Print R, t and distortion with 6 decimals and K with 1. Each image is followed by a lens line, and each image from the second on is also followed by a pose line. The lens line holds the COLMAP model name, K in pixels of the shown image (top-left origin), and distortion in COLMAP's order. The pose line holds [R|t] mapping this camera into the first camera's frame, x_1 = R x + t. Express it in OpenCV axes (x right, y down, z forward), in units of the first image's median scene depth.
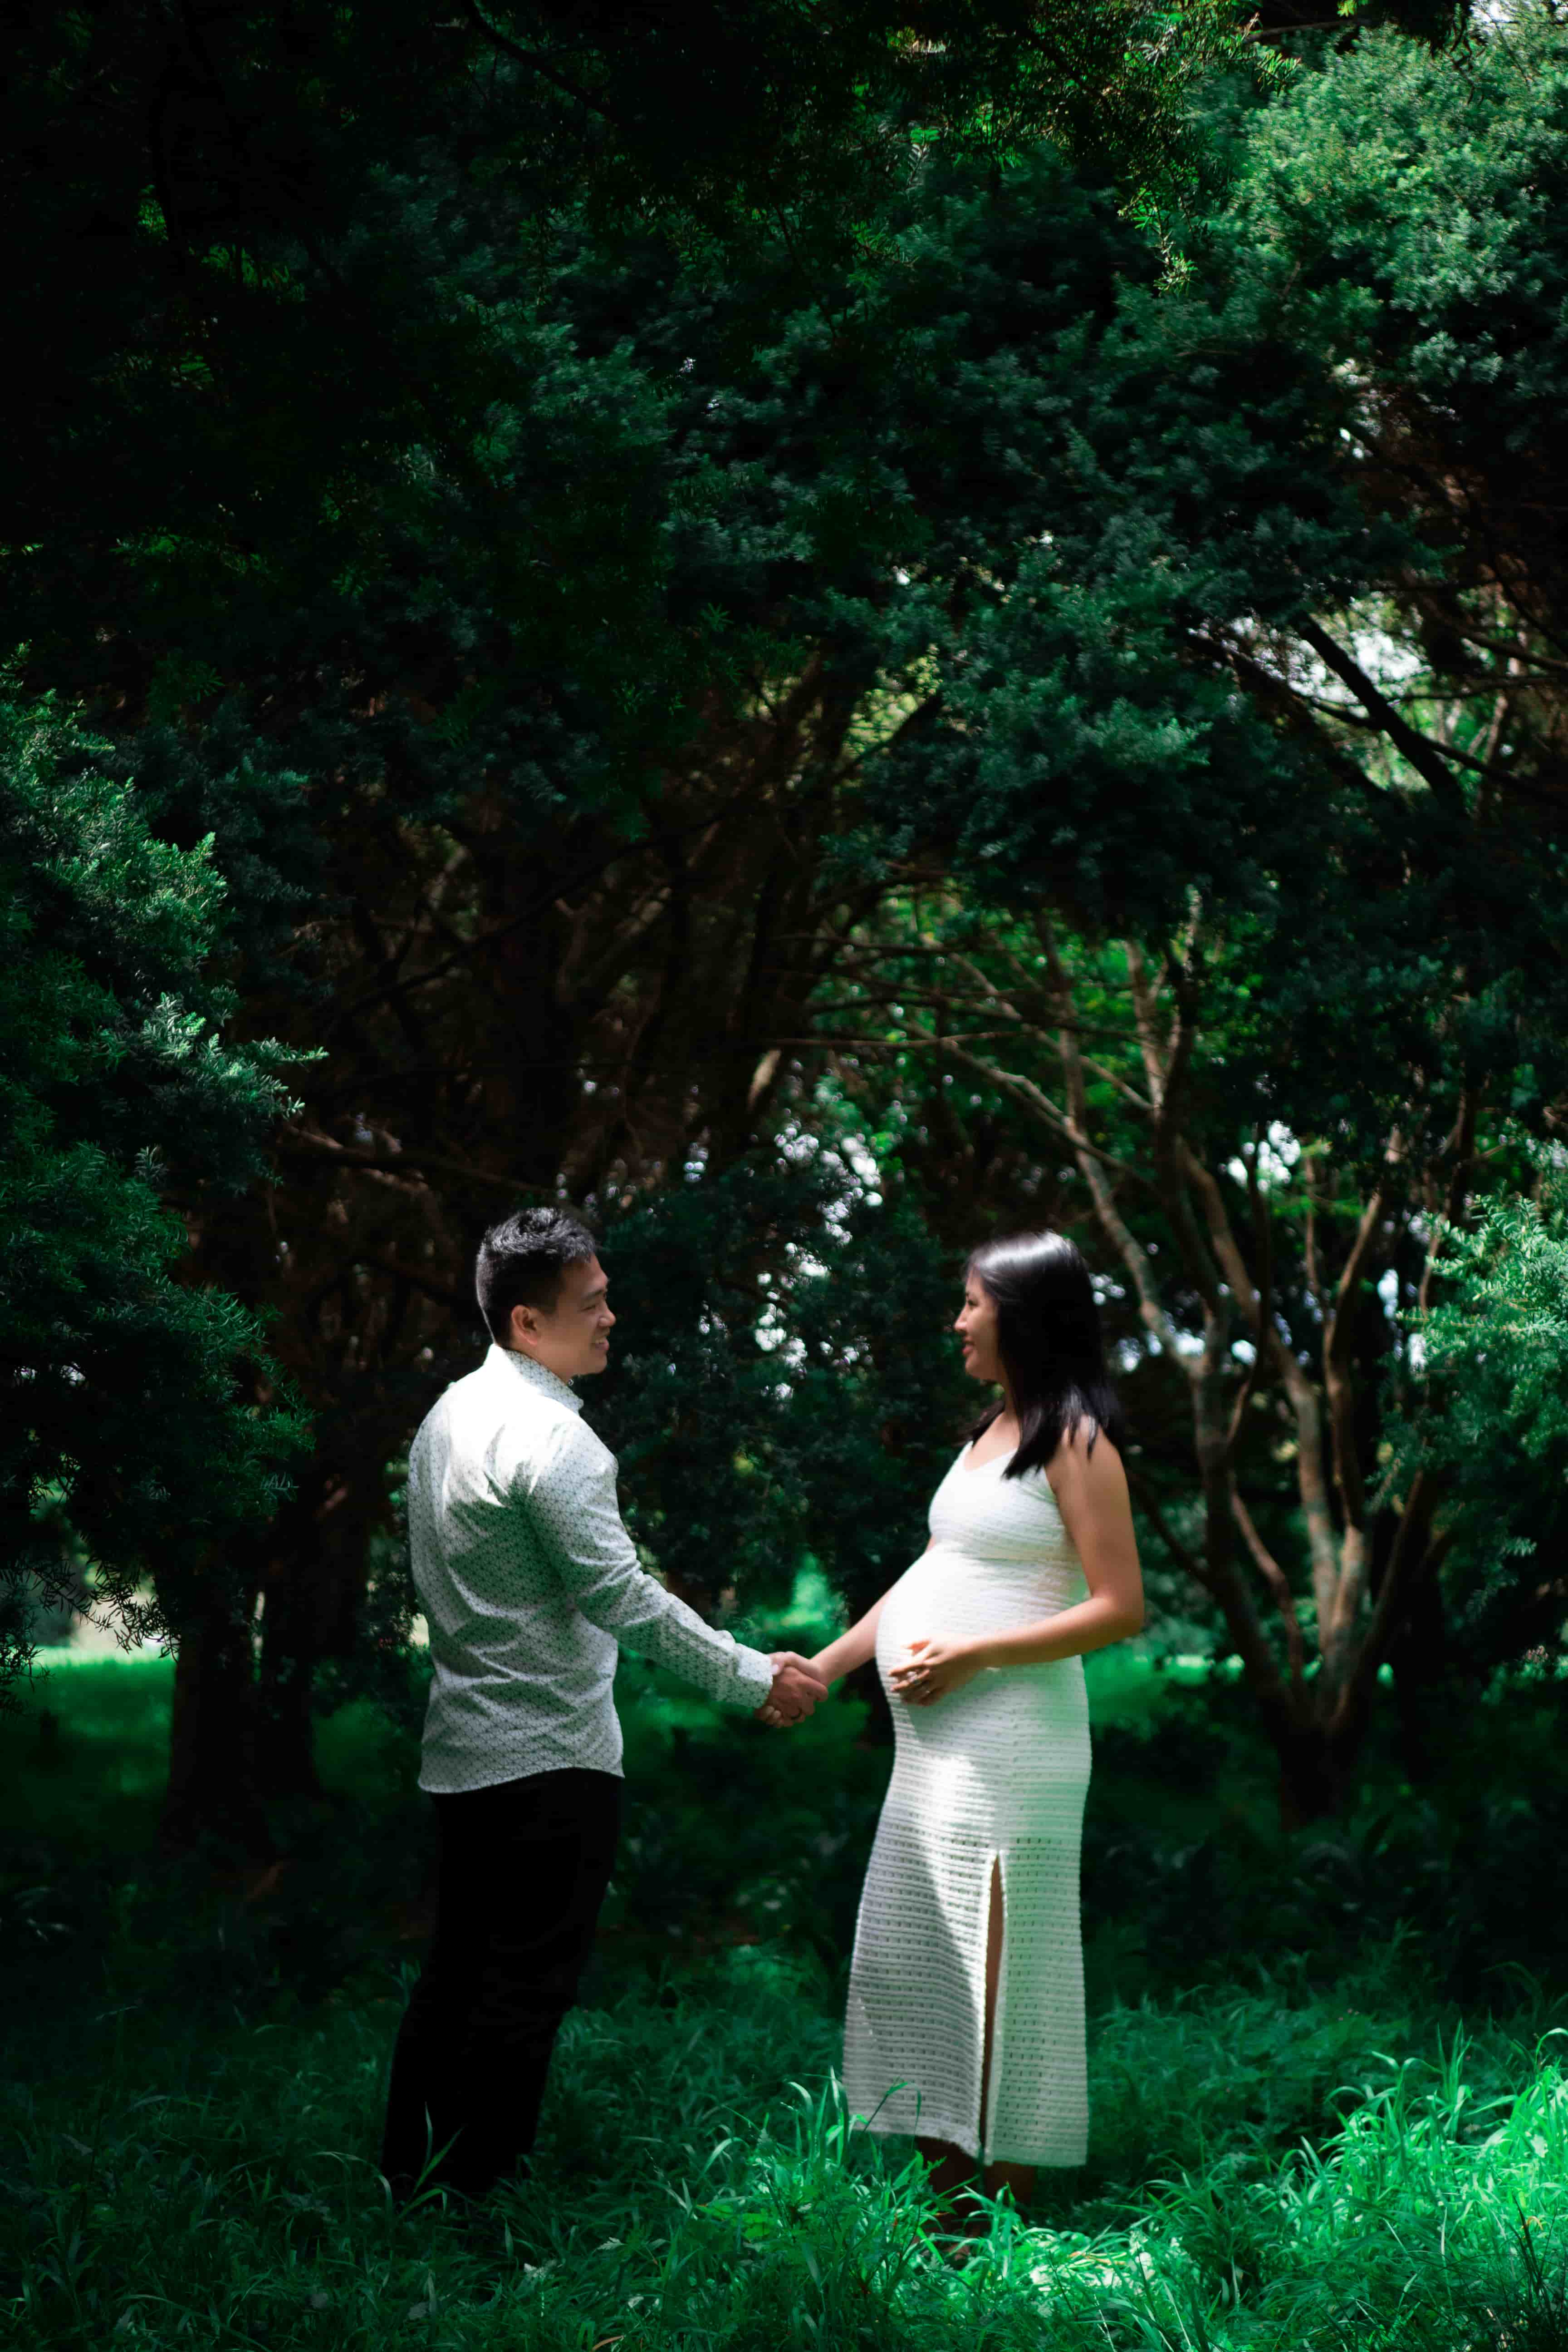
lens RADIAL K [[4254.7, 0, 671.8], [0, 4254.7, 1261.1], [0, 0, 1]] dist [-0.065884, 0.166388]
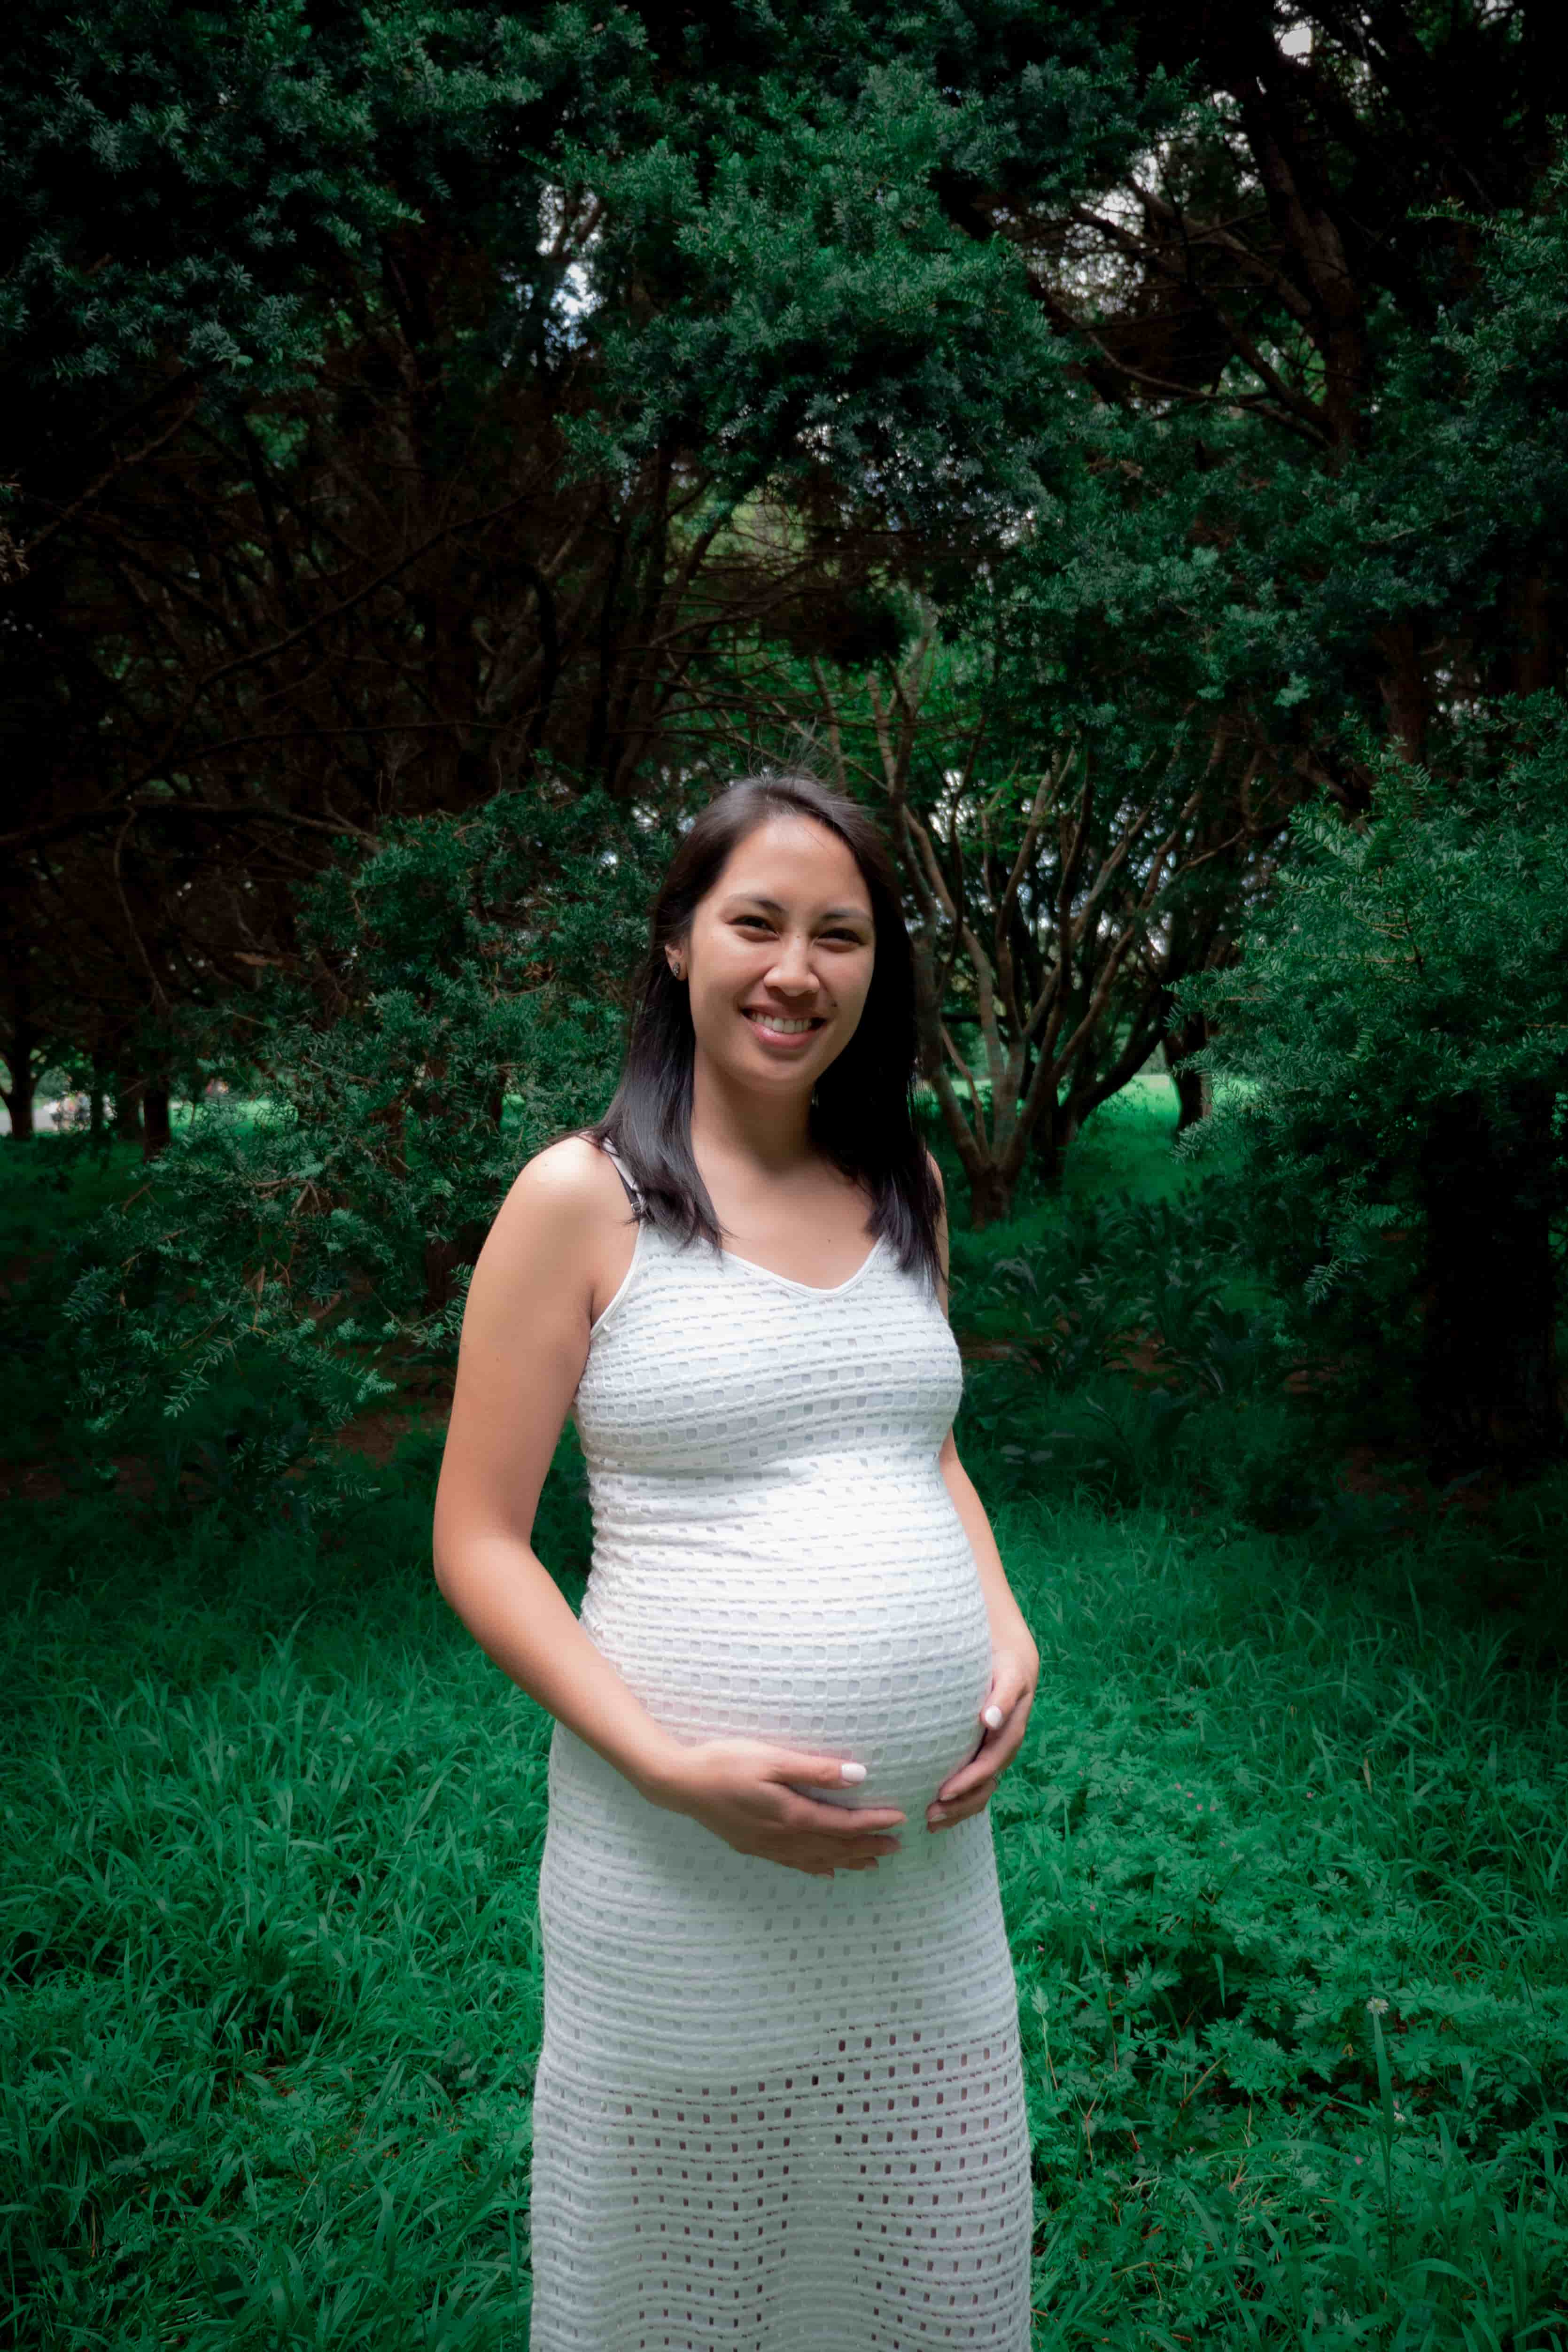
lens RADIAL K [[1905.0, 0, 727.0], [0, 1905.0, 1169.0], [0, 0, 1]] dist [0.000692, -0.003231]
pose [[0.999139, -0.027760, 0.030841, 0.054147], [0.022978, 0.989042, 0.145836, 0.000788], [-0.034551, -0.145002, 0.988828, 0.562902]]
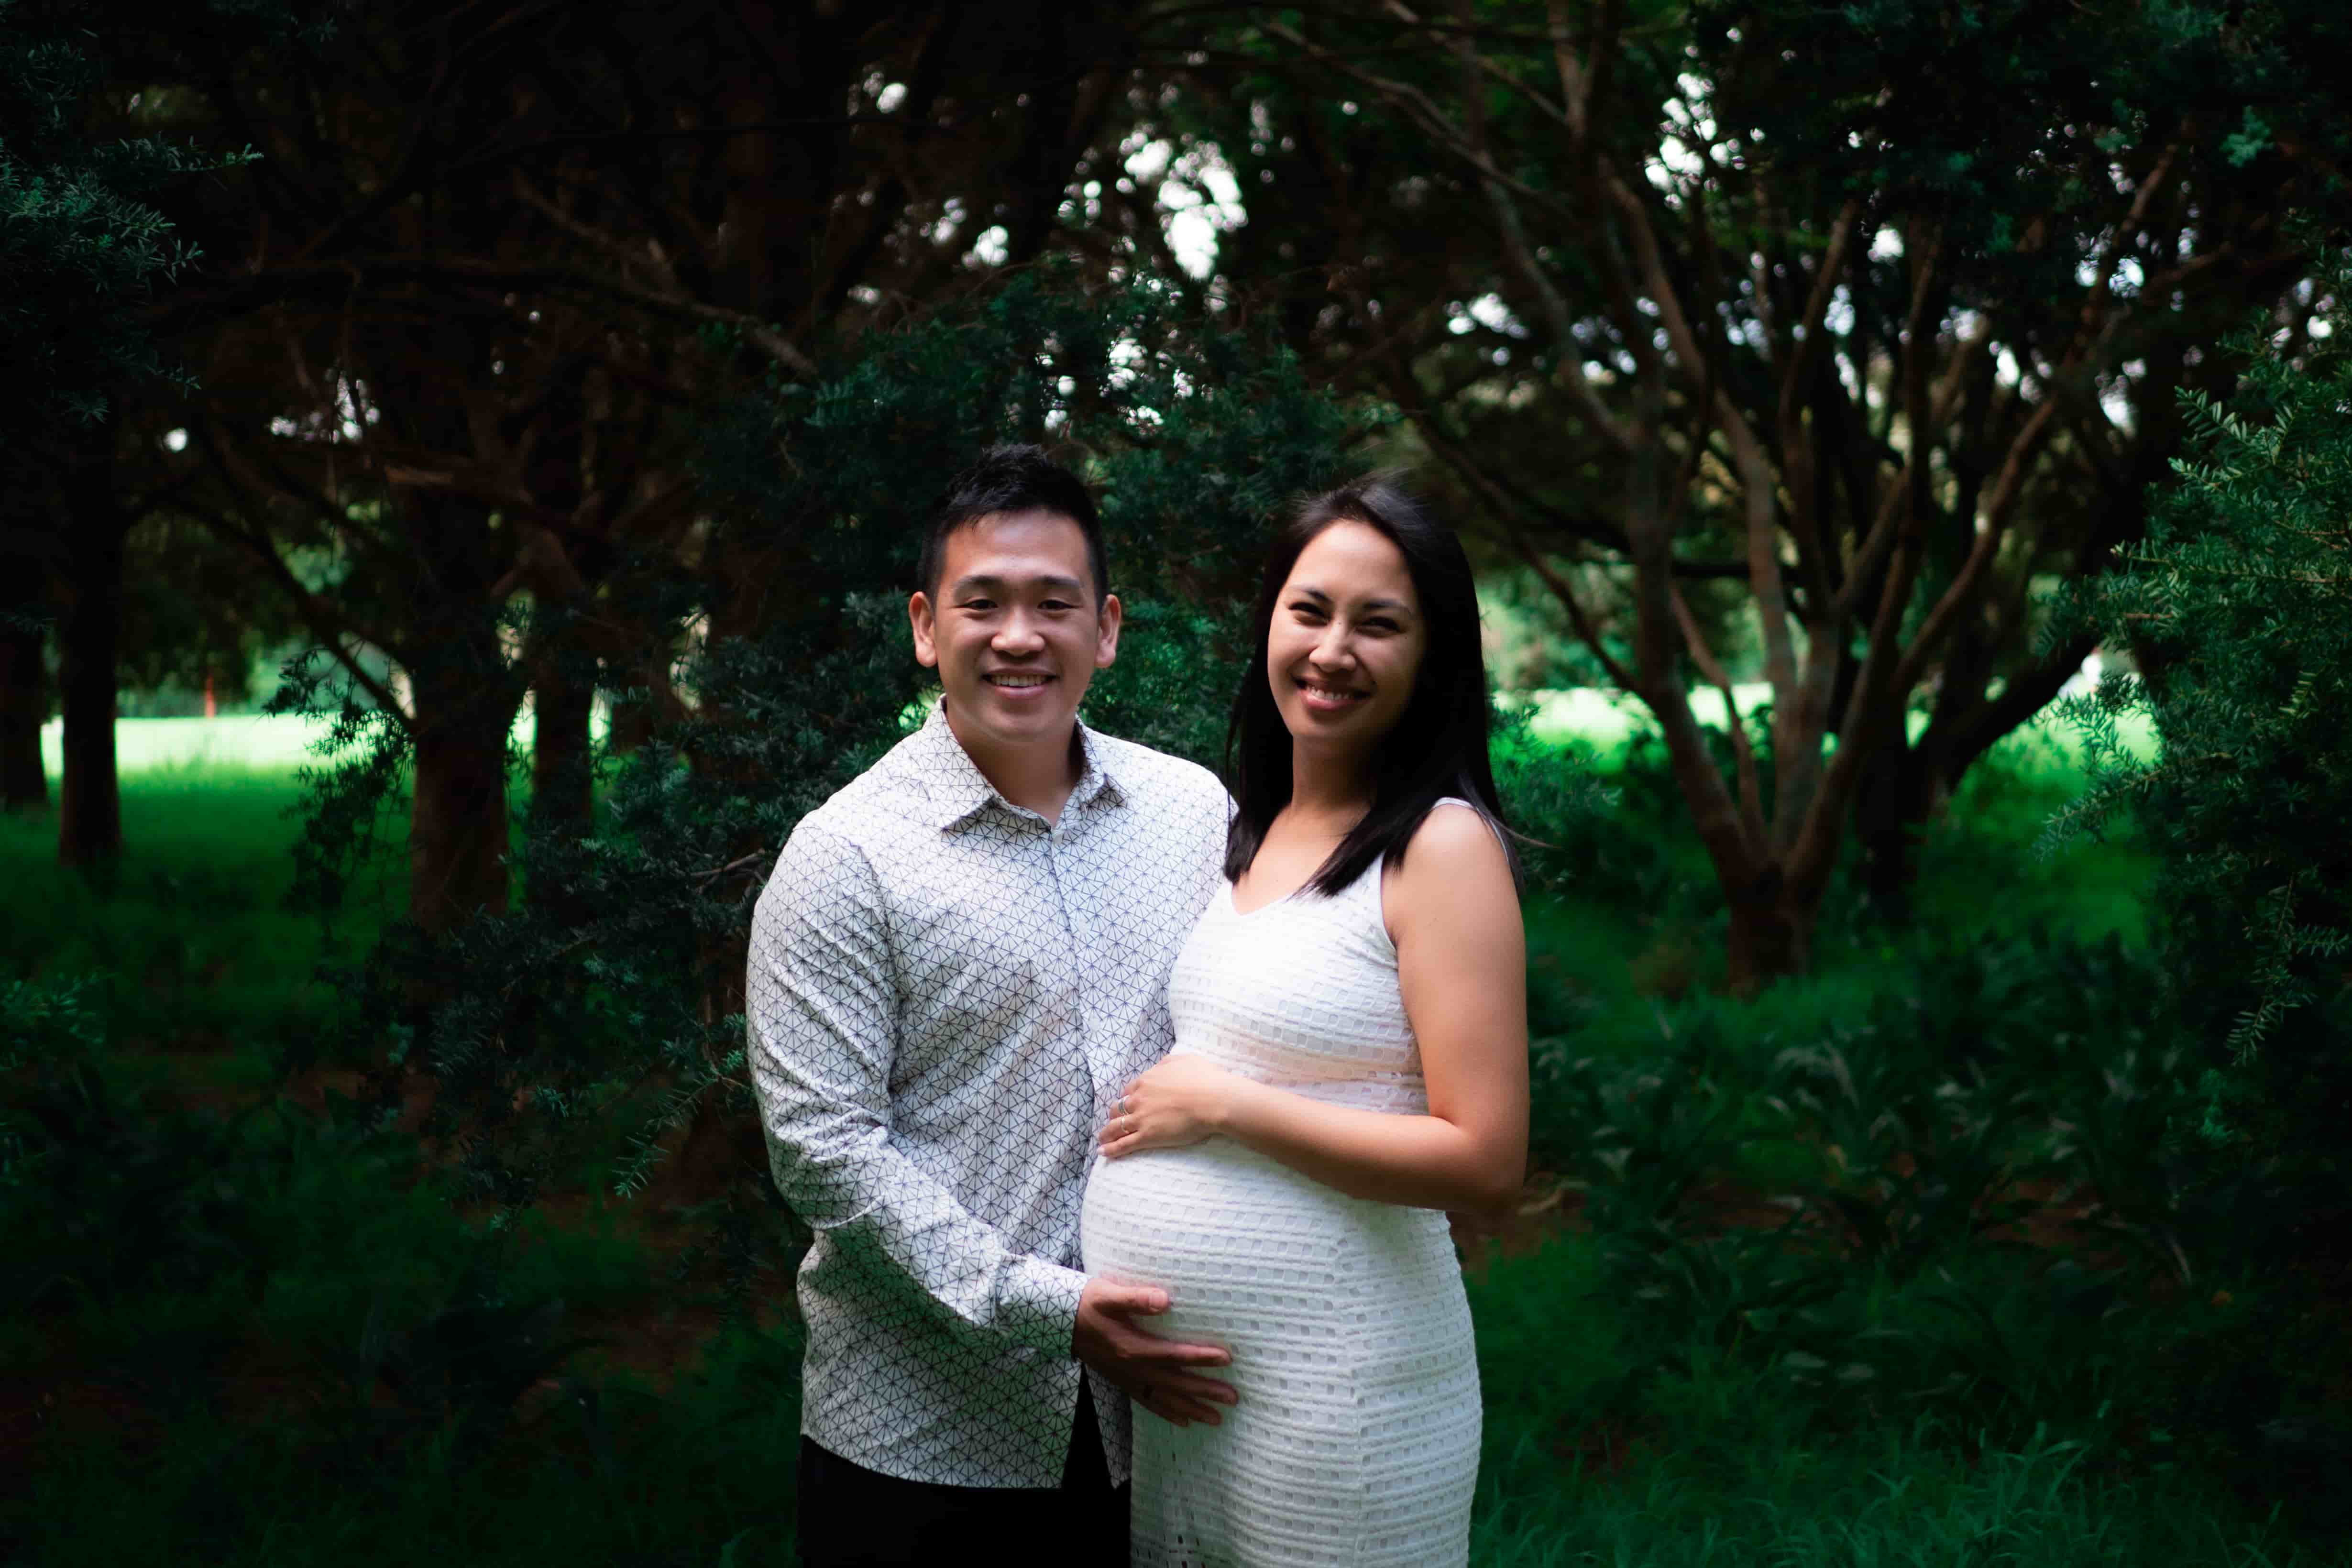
lens RADIAL K [[4254.5, 0, 969.6], [0, 4254.5, 872.6], [0, 0, 1]] dist [-0.065884, 0.166388]
pose [[0.999606, -0.022032, -0.017419, 0.018625], [0.024317, 0.989244, 0.144238, -0.028502], [0.014054, -0.144605, 0.989390, 0.359557]]
